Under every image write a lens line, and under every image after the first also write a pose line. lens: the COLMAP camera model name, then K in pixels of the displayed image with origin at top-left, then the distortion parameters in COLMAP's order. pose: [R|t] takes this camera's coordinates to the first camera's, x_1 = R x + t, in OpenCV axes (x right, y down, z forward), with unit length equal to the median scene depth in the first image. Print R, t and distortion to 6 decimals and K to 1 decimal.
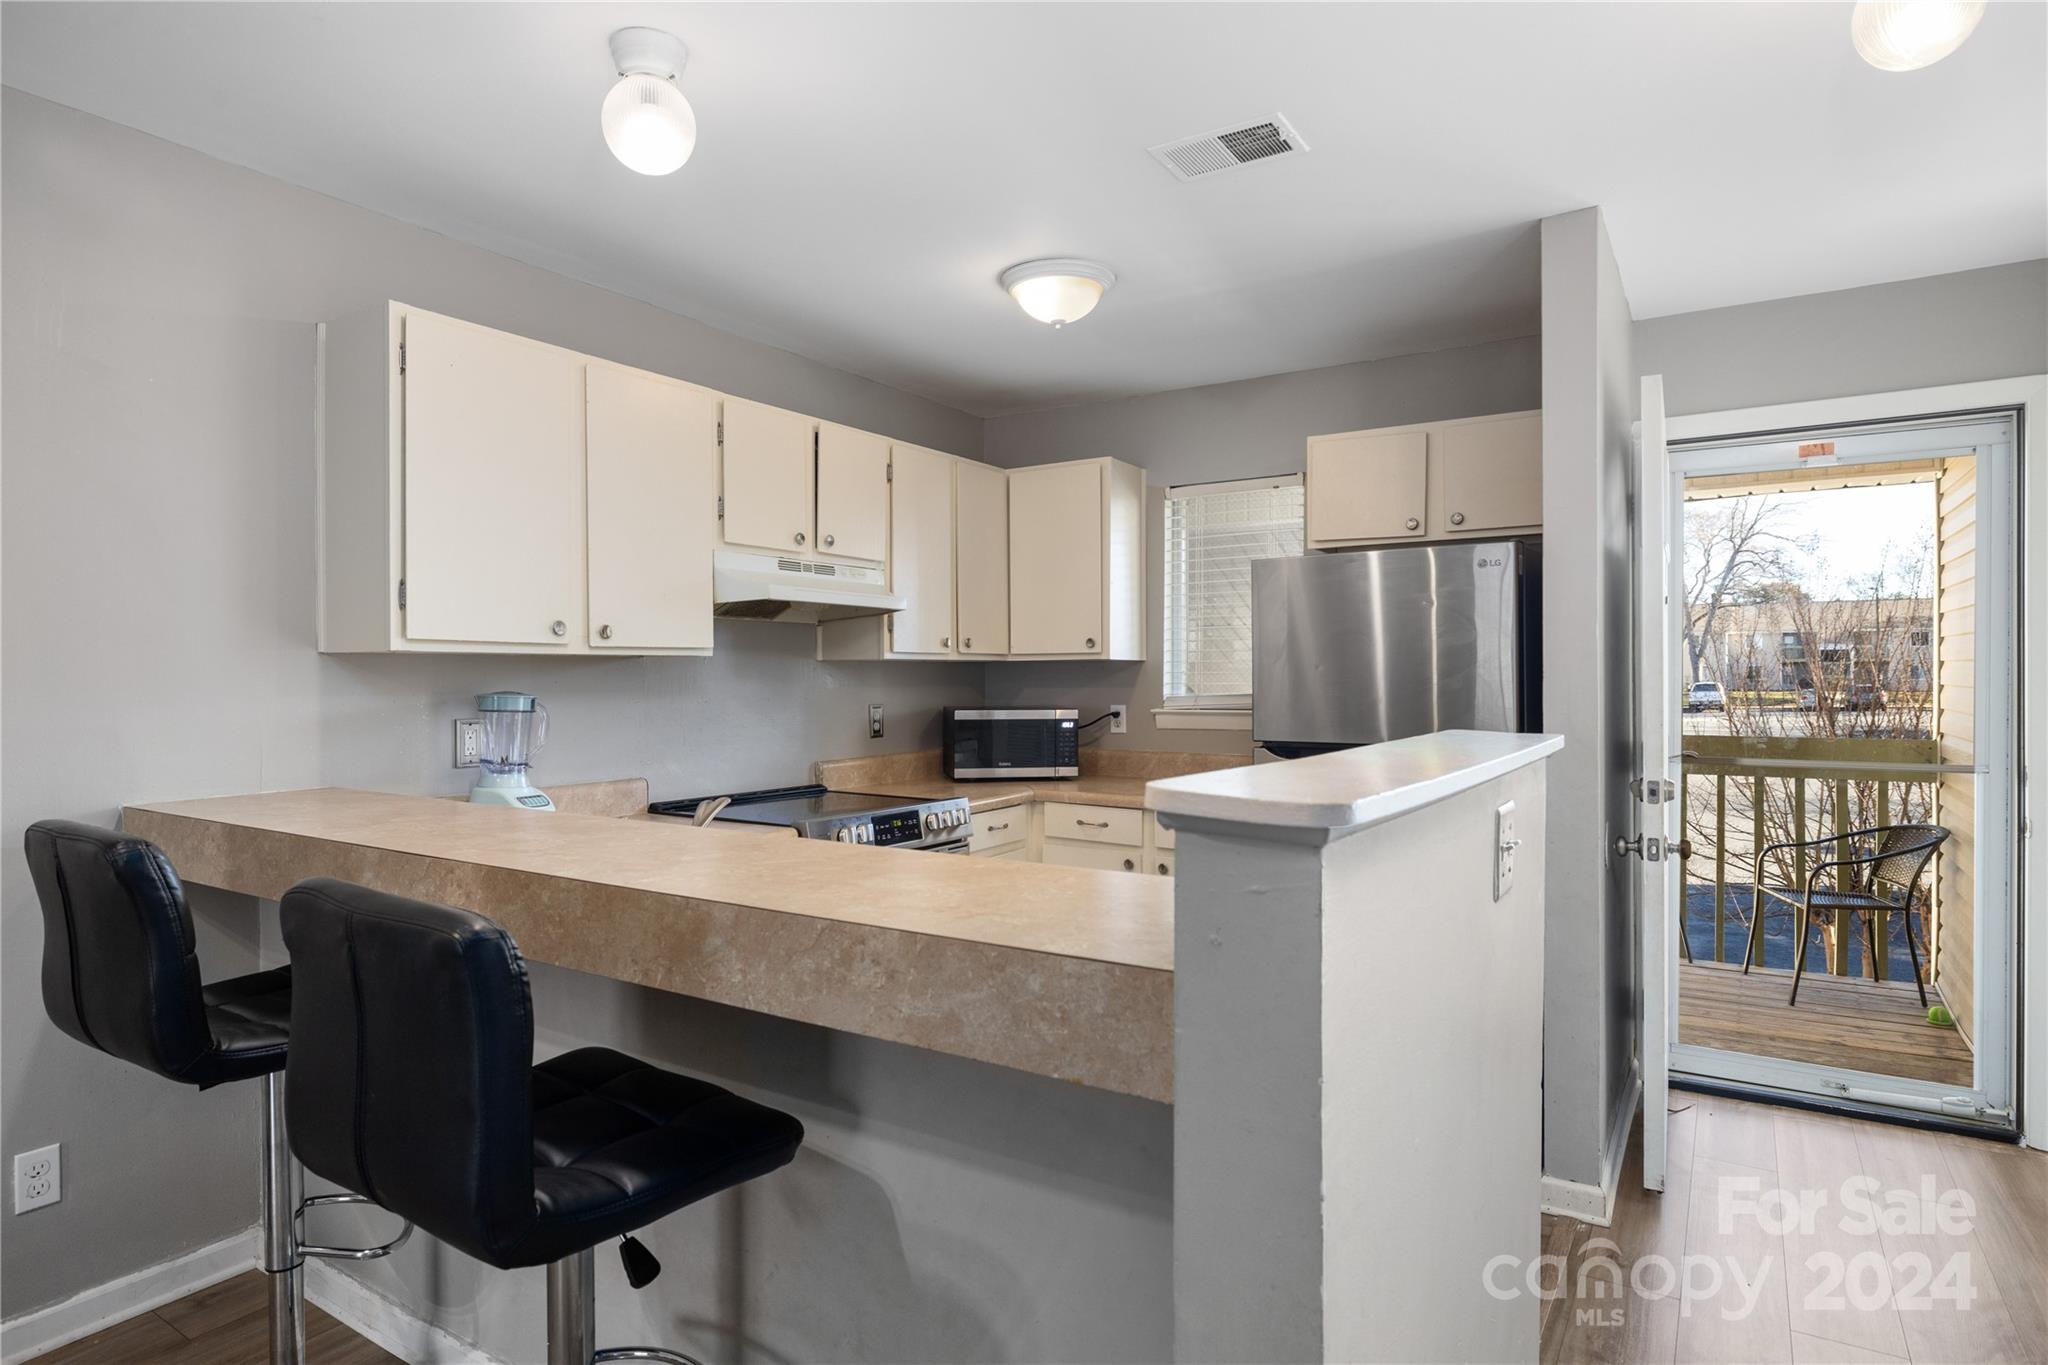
lens RADIAL K [[1070.6, 0, 1073.3], [0, 1070.6, 681.0], [0, 0, 1]] dist [0.000173, -0.000173]
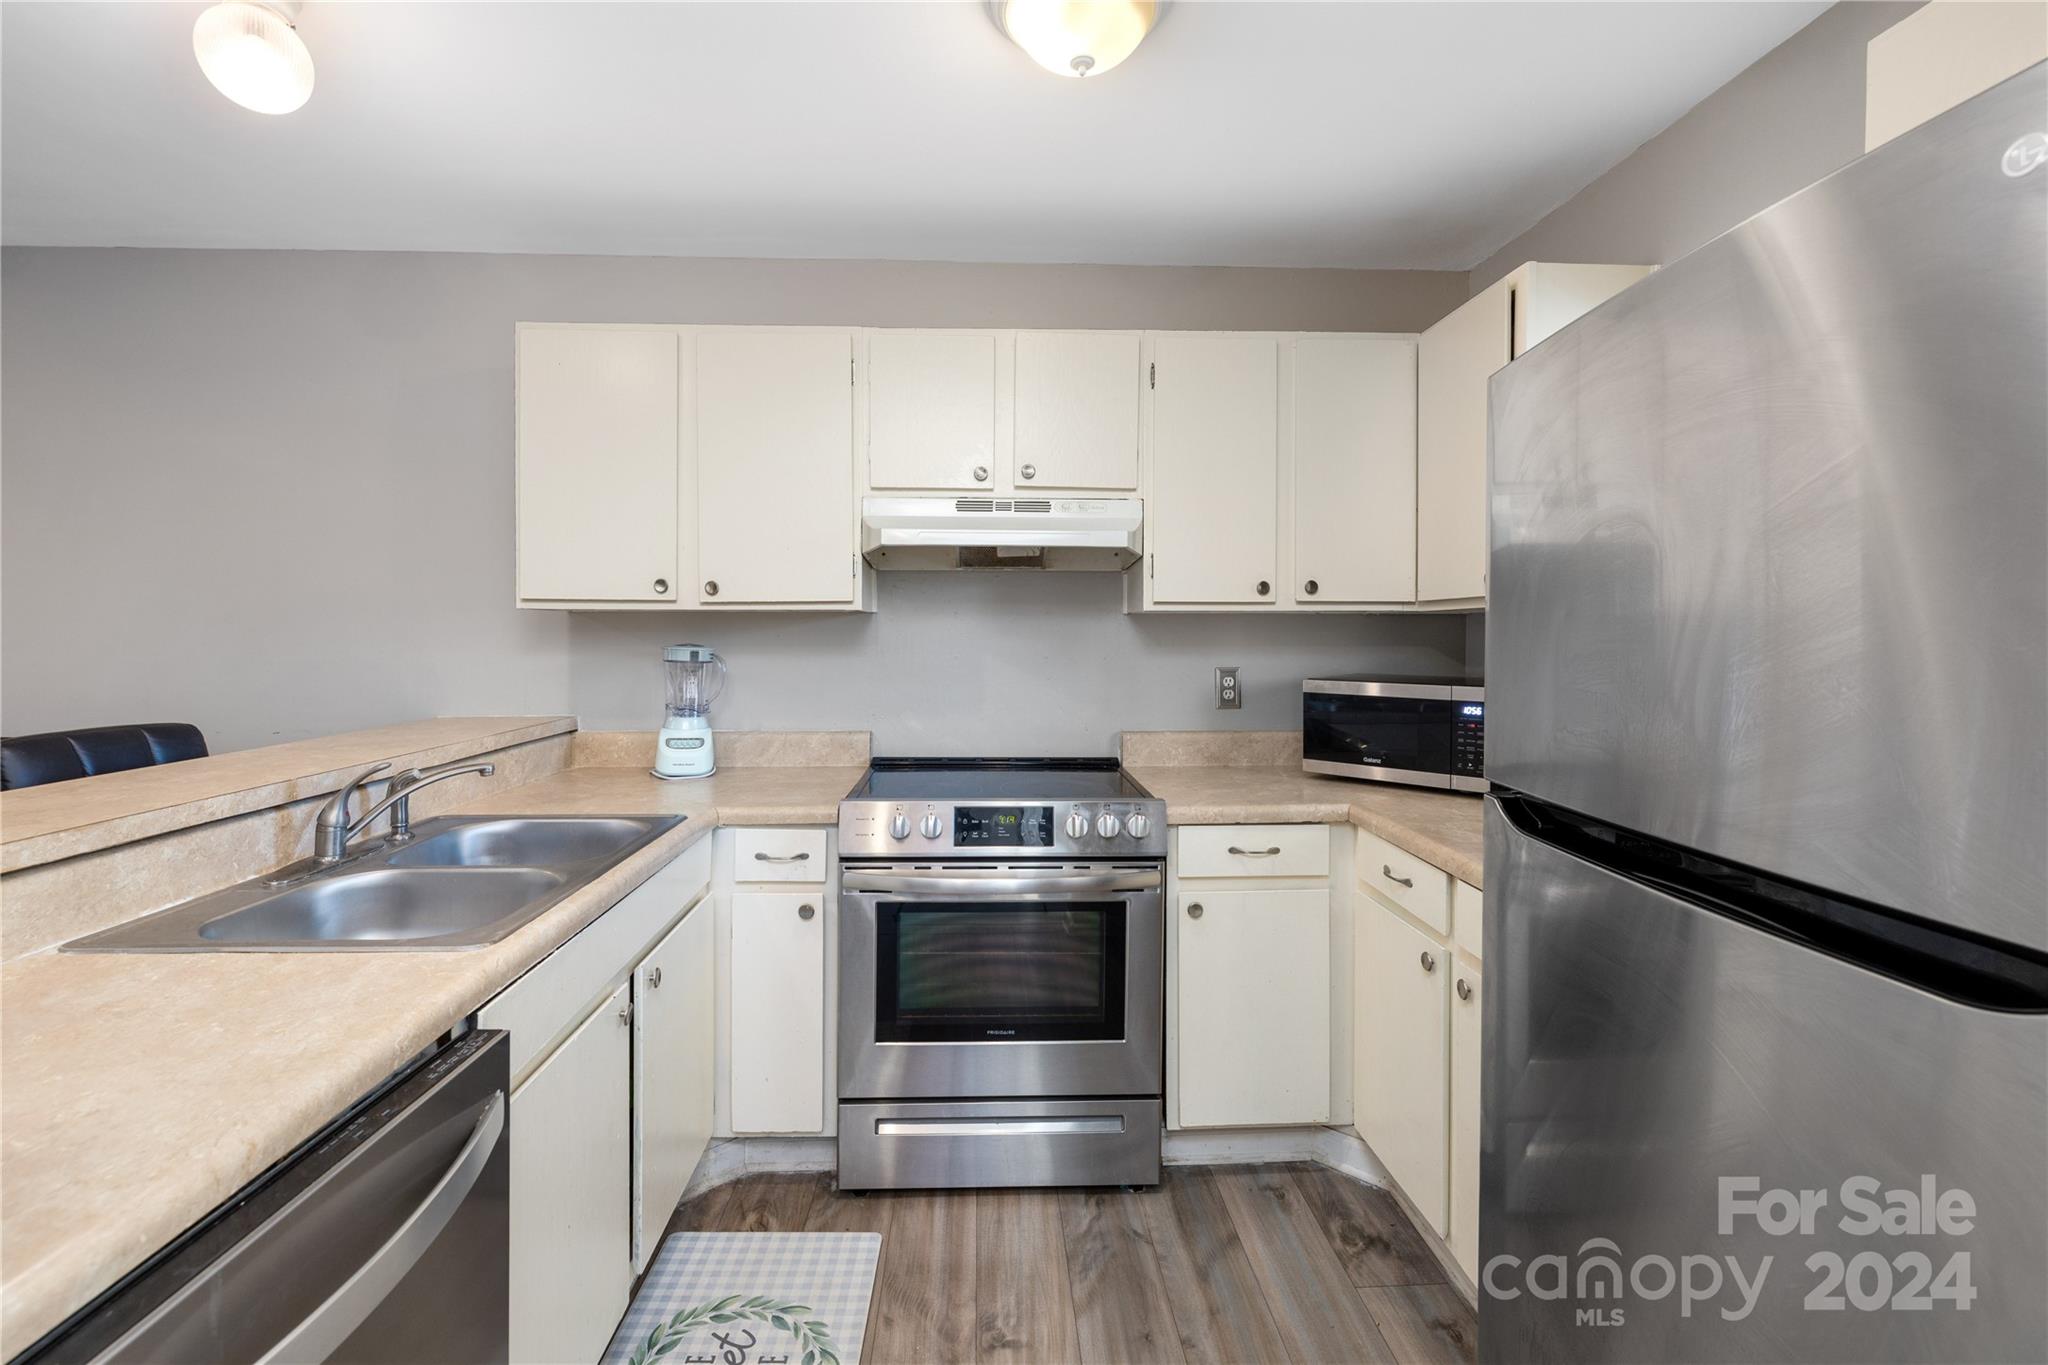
lens RADIAL K [[897.2, 0, 1015.1], [0, 897.2, 645.0], [0, 0, 1]] dist [-0.000130, -0.000117]
pose [[0.553586, 0.015781, -0.832642, 0.331526], [-0.008729, 0.999875, 0.013148, -0.002966], [0.832746, -0.000011, 0.553655, 0.557323]]
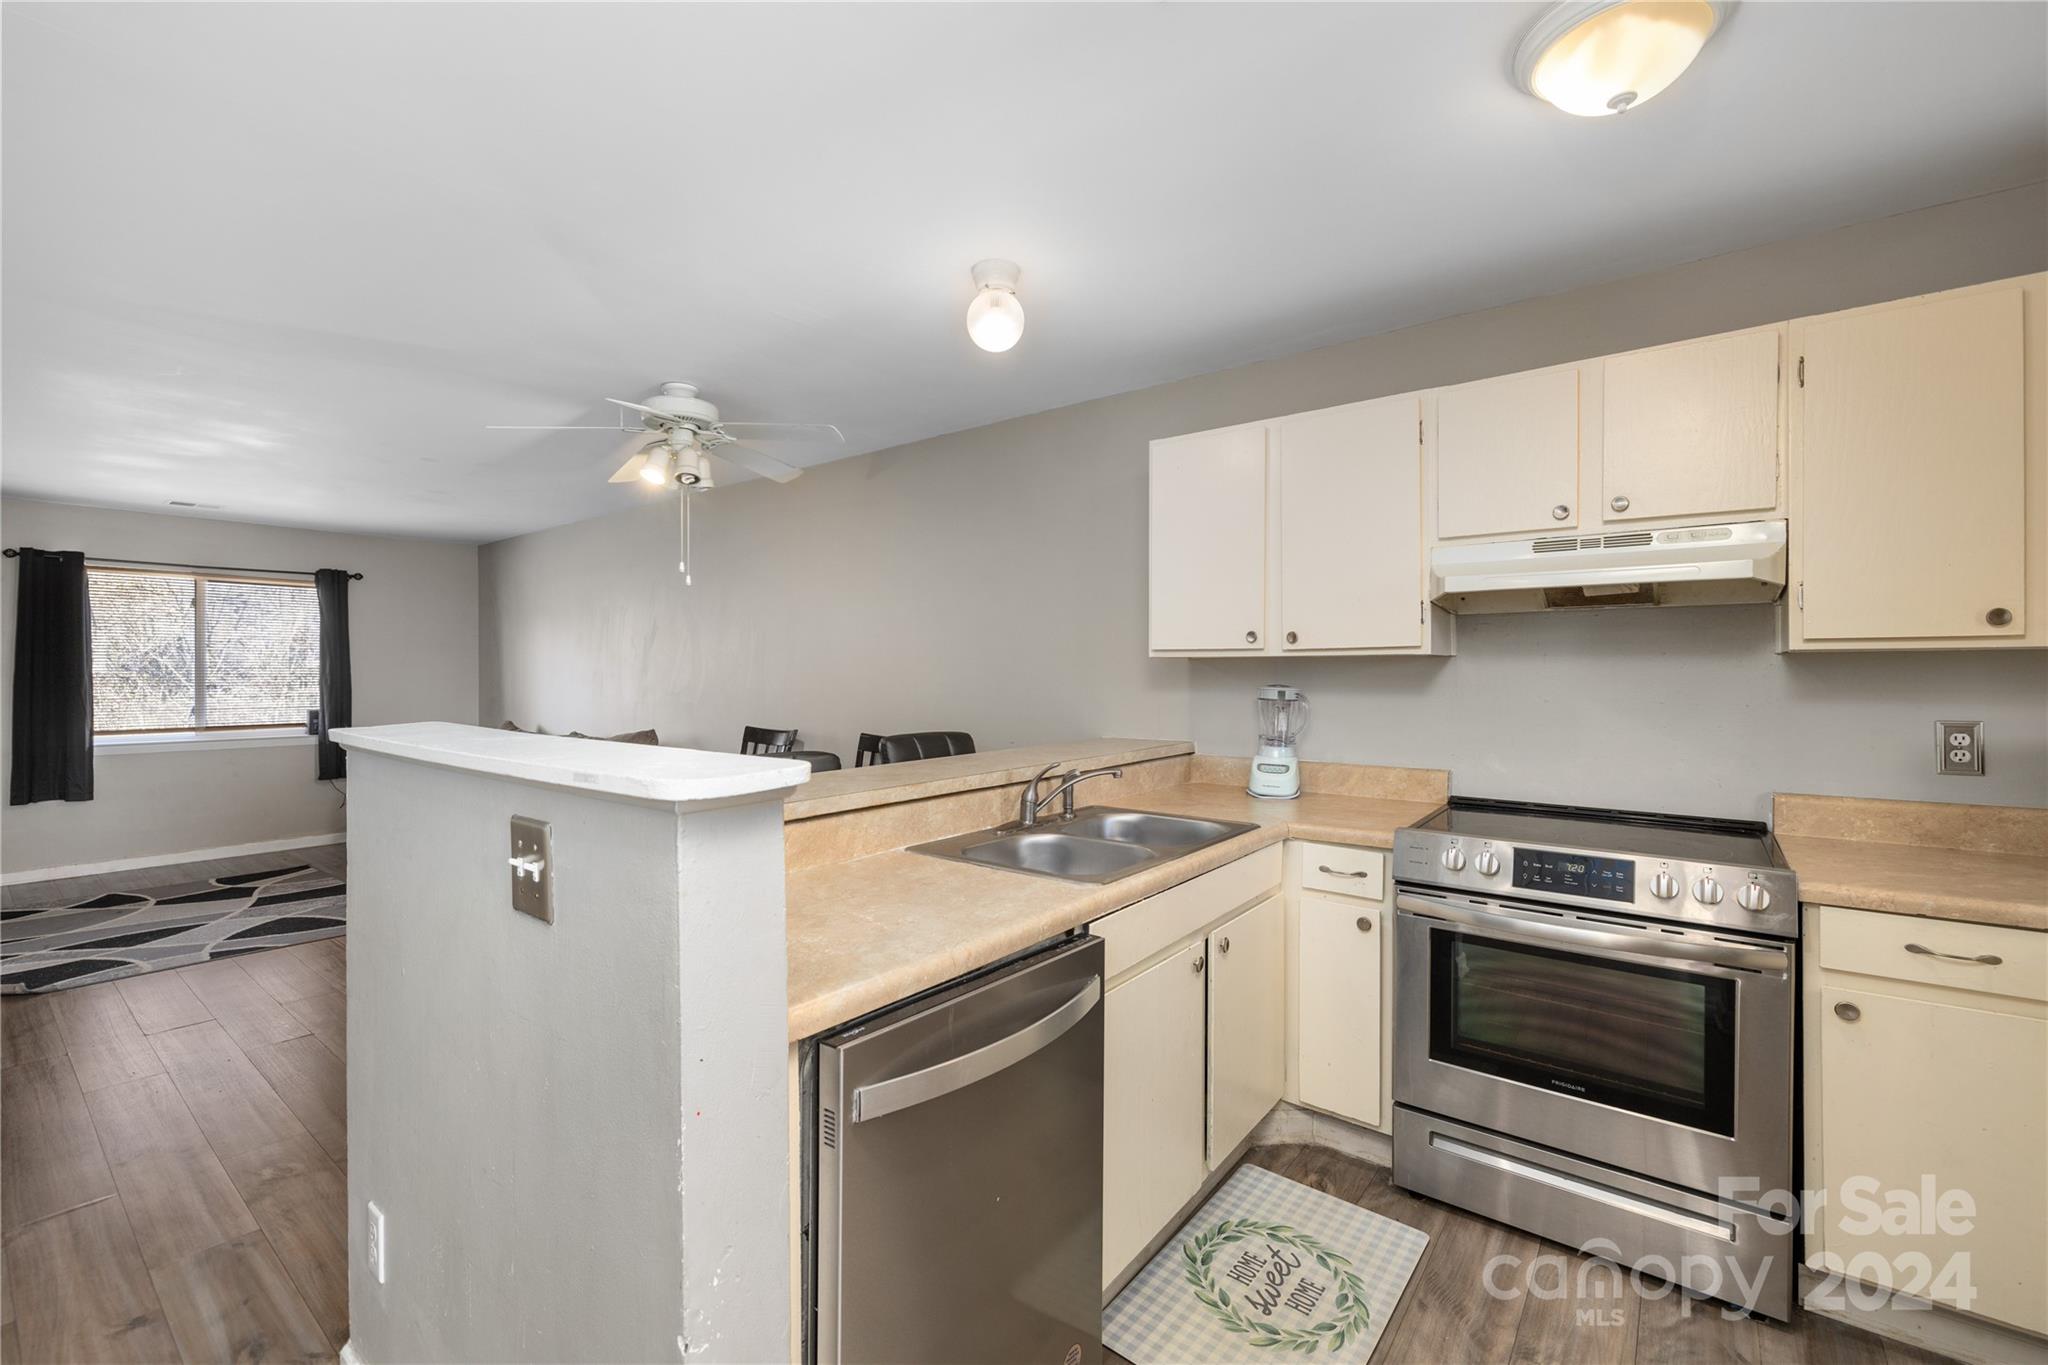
lens RADIAL K [[878.4, 0, 1018.9], [0, 878.4, 678.4], [0, 0, 1]] dist [0.000520, -0.000492]
pose [[-0.117202, 0.009919, -0.993059, 0.437088], [-0.006161, 0.999924, 0.010714, -0.005481], [0.993089, 0.007374, -0.117132, 0.590199]]
